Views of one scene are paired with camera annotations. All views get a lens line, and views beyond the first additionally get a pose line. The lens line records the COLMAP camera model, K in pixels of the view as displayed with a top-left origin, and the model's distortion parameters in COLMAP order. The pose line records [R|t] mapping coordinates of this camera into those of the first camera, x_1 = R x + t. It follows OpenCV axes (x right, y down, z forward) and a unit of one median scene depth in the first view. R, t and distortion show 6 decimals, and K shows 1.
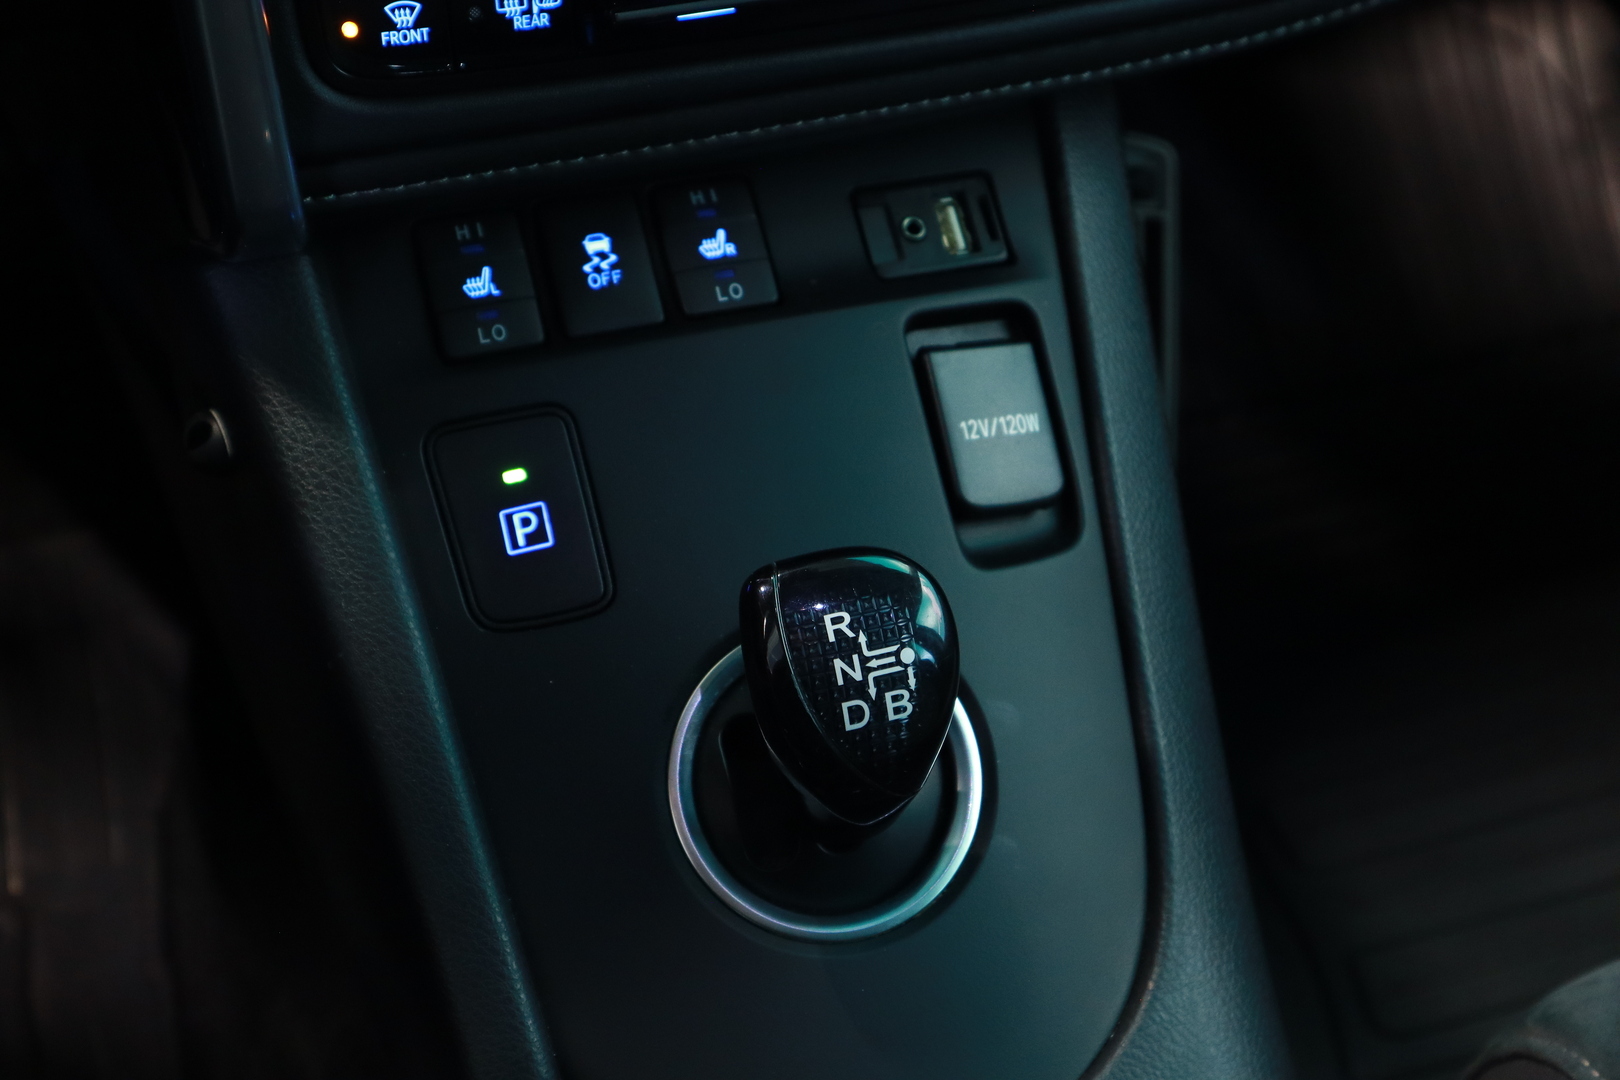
lens RADIAL K [[1403.2, 0, 810.3], [0, 1403.2, 539.1], [0, 0, 1]] dist [0.003632, 0.000324]
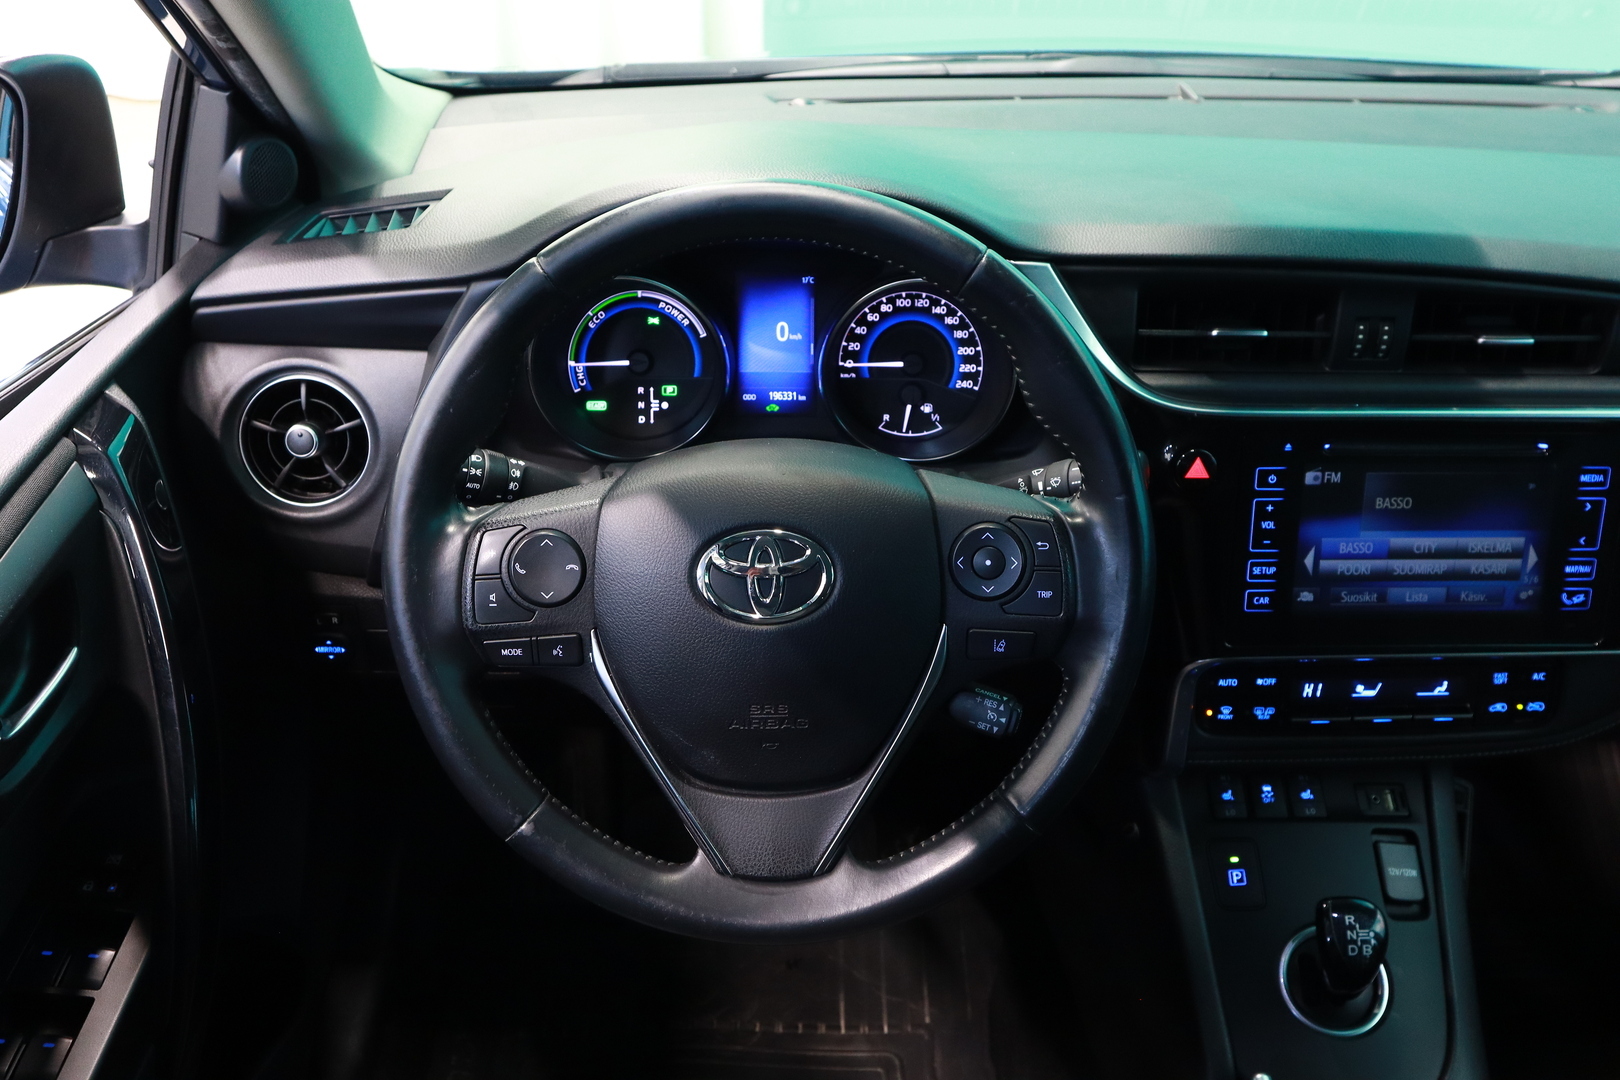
lens RADIAL K [[1513.4, 0, 810.8], [0, 1513.4, 541.2], [0, 0, 1]] dist [0.017504, 0.000000]
pose [[0.969828, 0.125371, -0.209085, -0.485801], [-0.183621, 0.939802, -0.288193, 0.411102], [0.160368, 0.317890, 0.934467, -2.375991]]
